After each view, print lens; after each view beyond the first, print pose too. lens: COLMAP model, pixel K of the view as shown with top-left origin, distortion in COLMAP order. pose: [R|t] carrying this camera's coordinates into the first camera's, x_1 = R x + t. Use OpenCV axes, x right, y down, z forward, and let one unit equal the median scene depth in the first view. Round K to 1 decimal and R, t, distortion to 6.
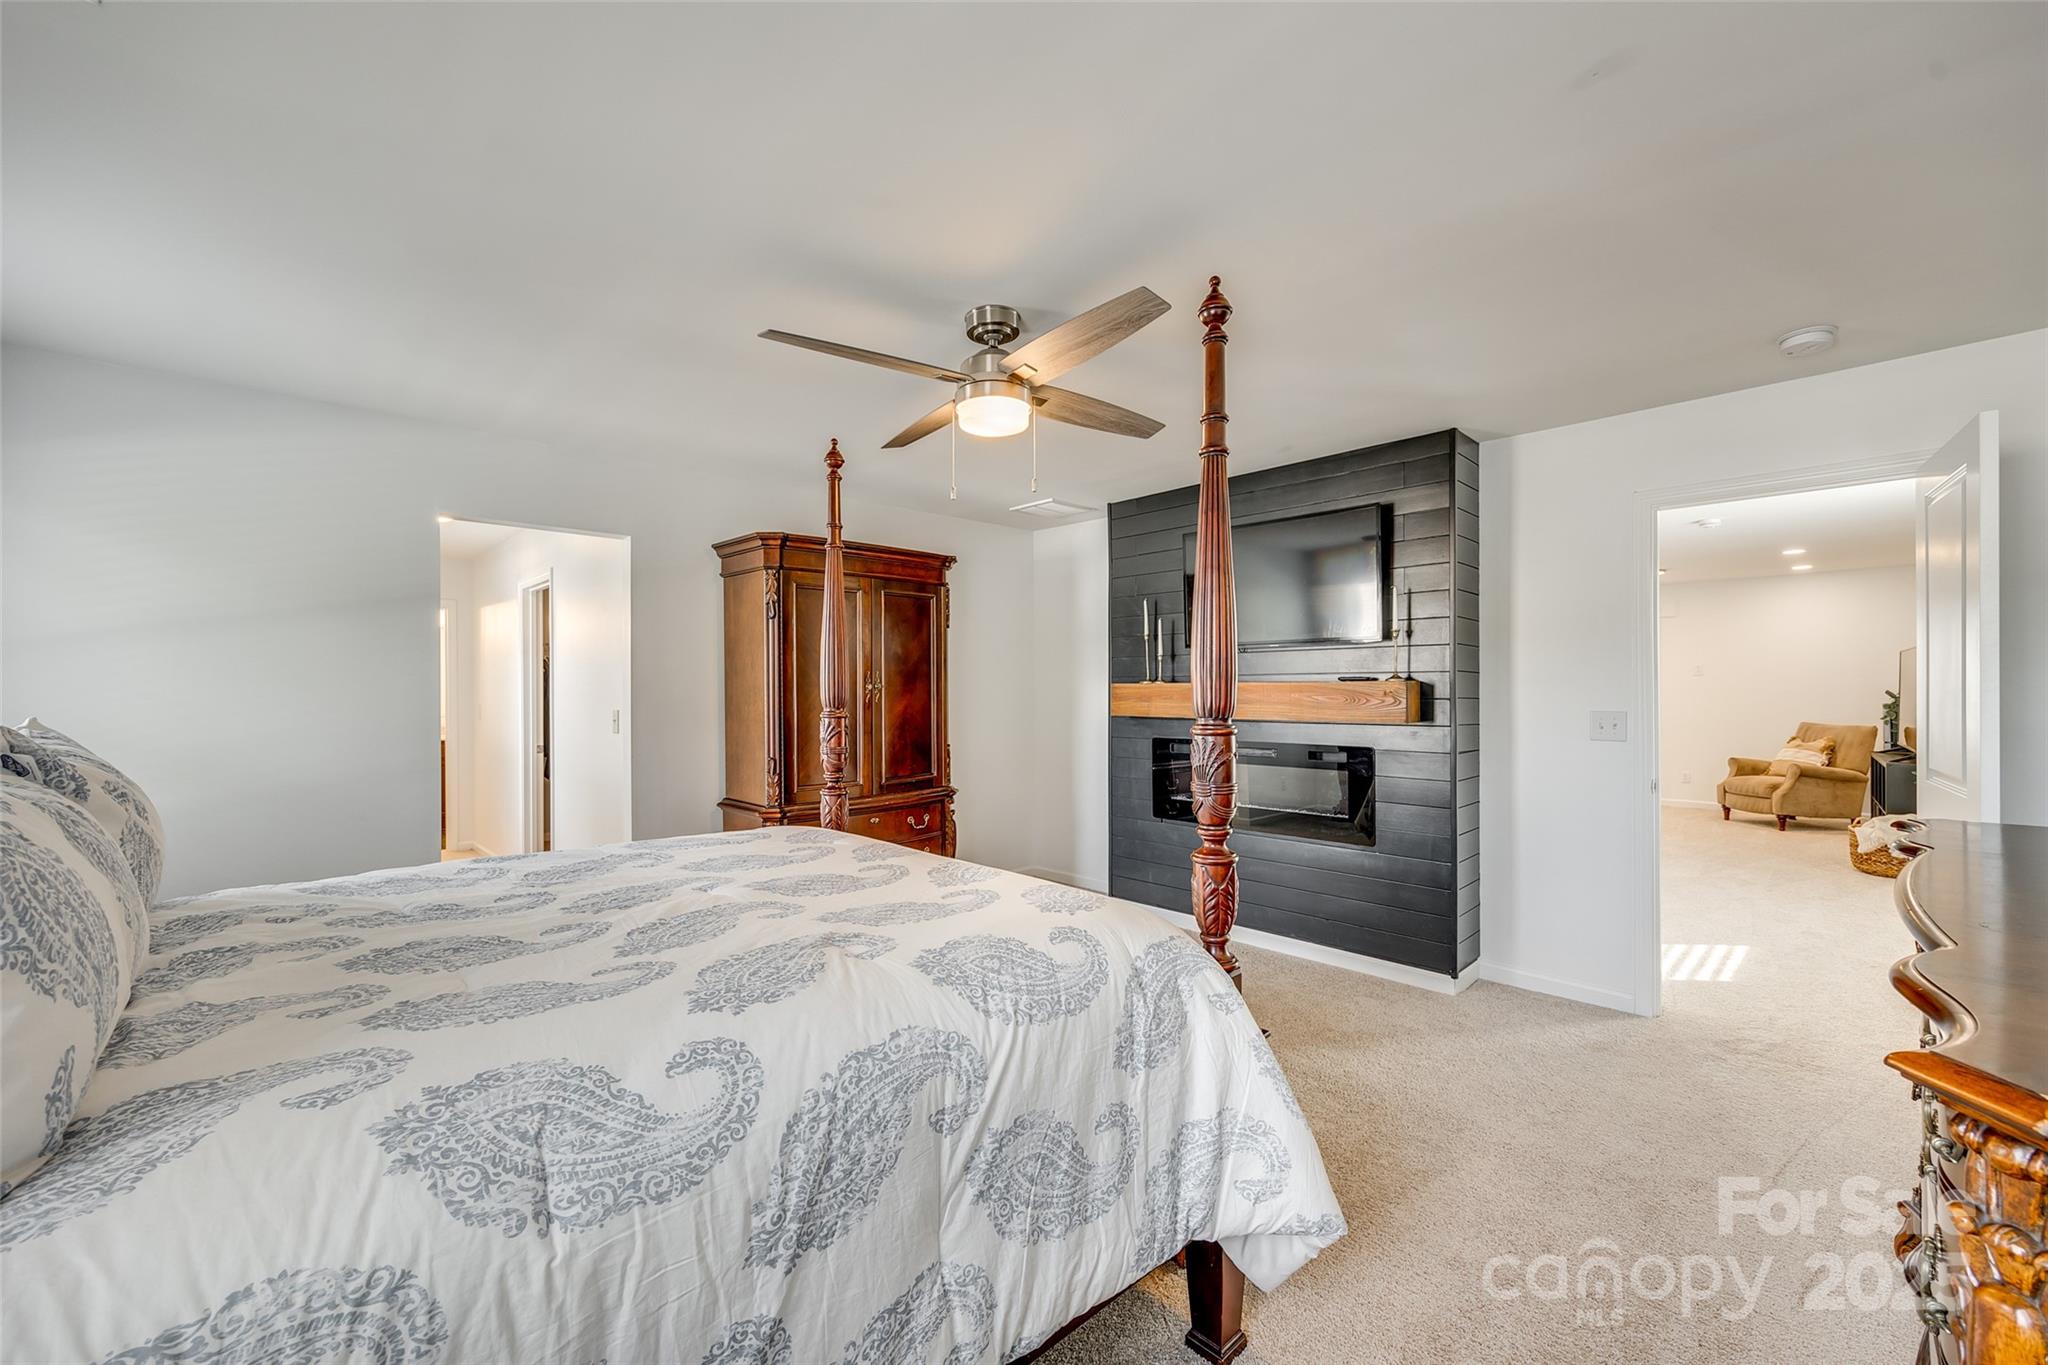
lens RADIAL K [[820.5, 0, 1019.8], [0, 820.5, 686.7], [0, 0, 1]] dist [-0.002487, 0.000360]
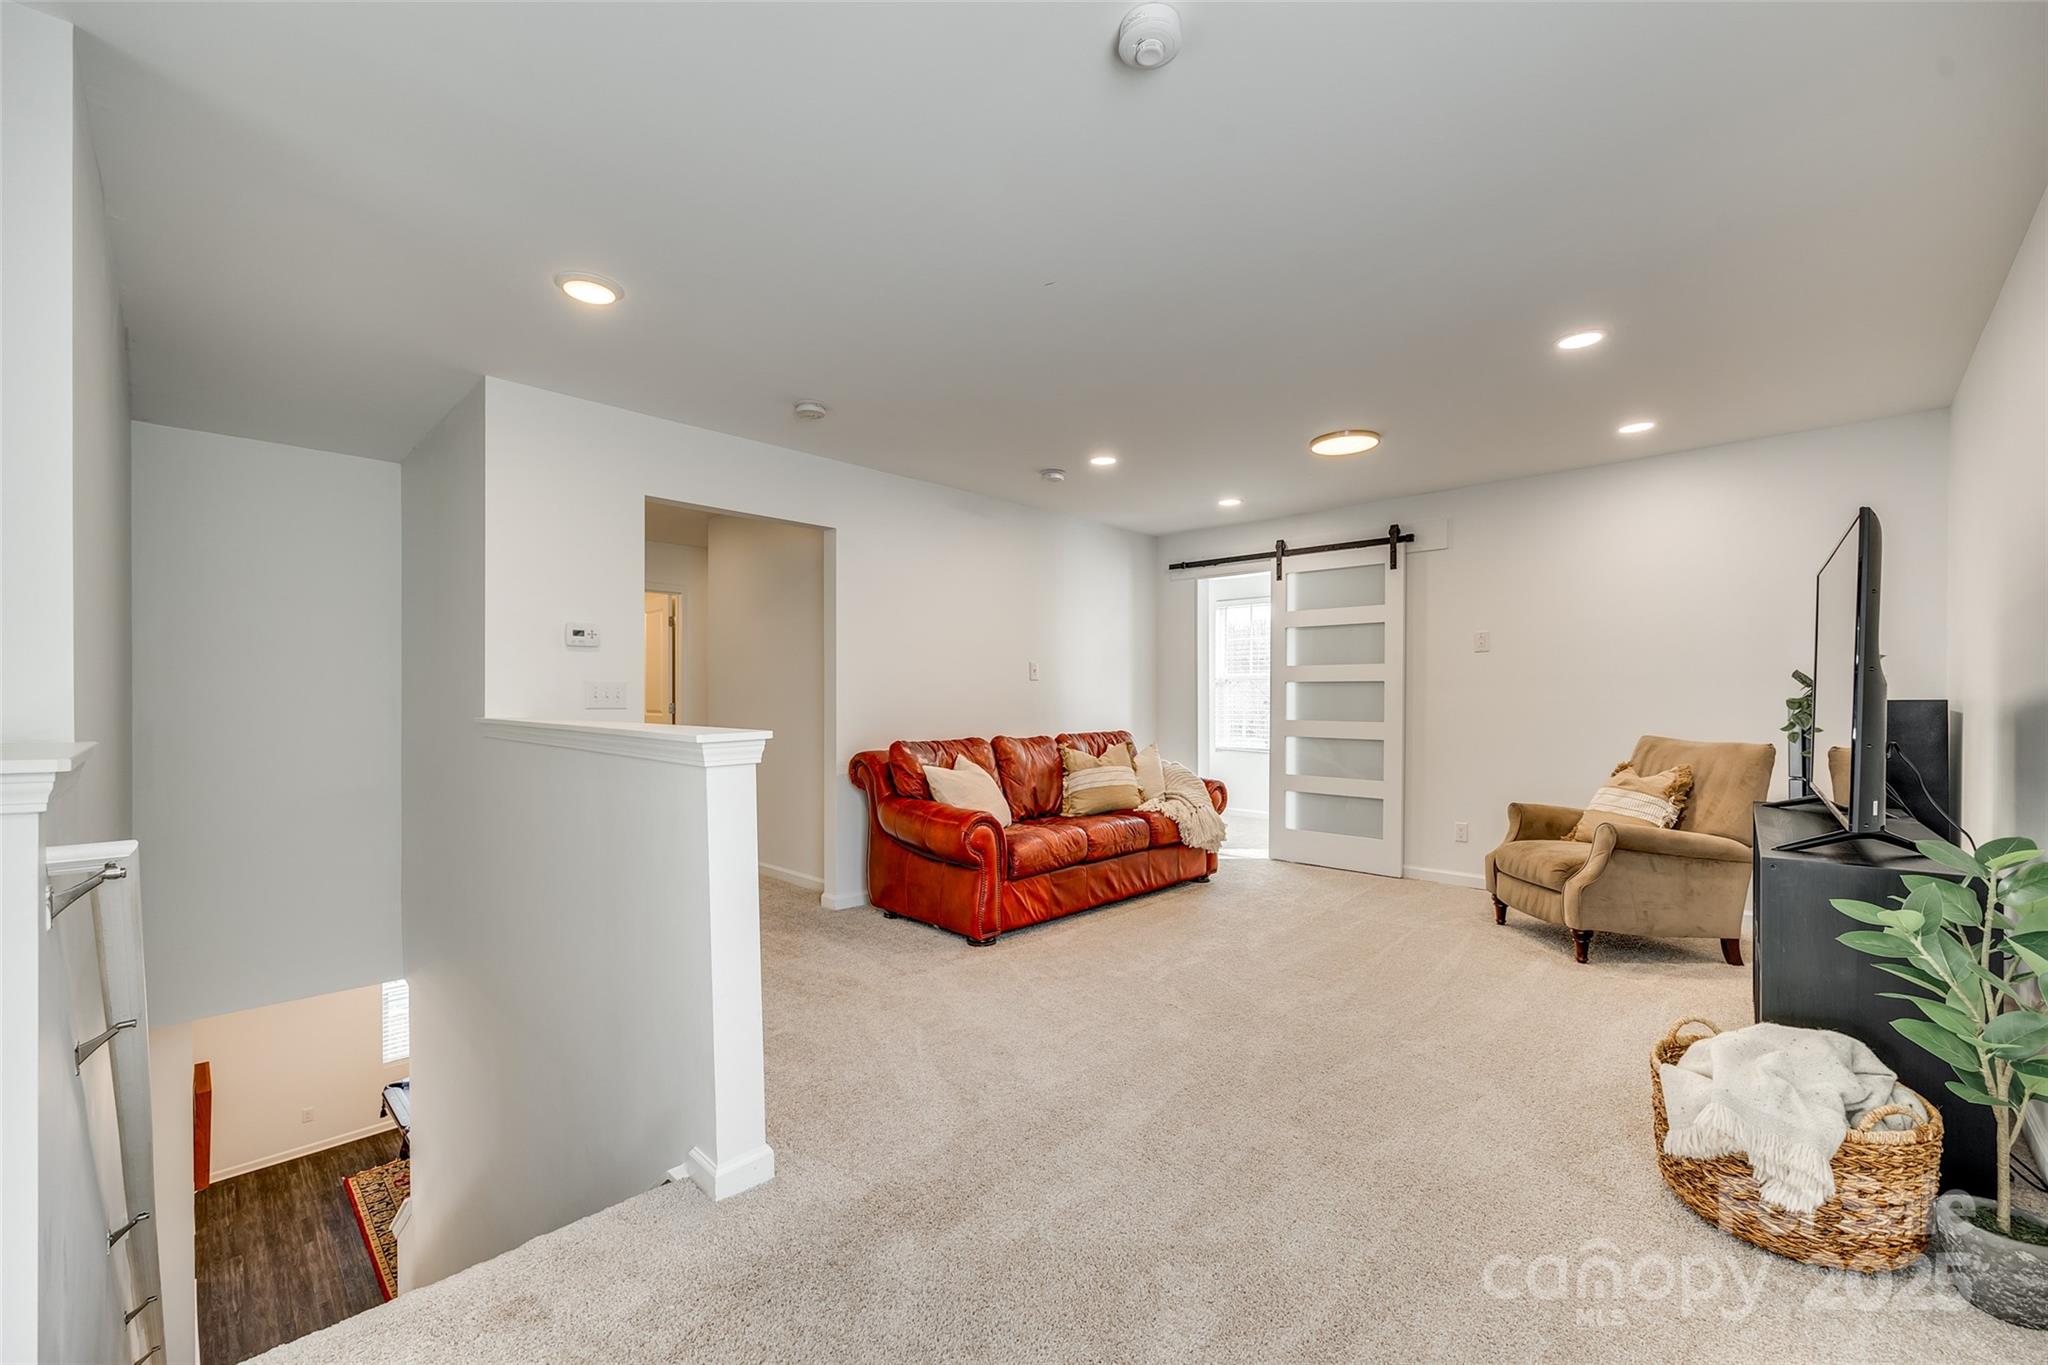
lens RADIAL K [[820.5, 0, 1019.8], [0, 820.5, 686.7], [0, 0, 1]] dist [-0.002487, 0.000360]
pose [[0.999388, 0.007213, 0.034241, 0.574070], [-0.006773, 0.999893, -0.012967, 0.022915], [-0.034331, 0.012727, 0.999329, 0.521408]]
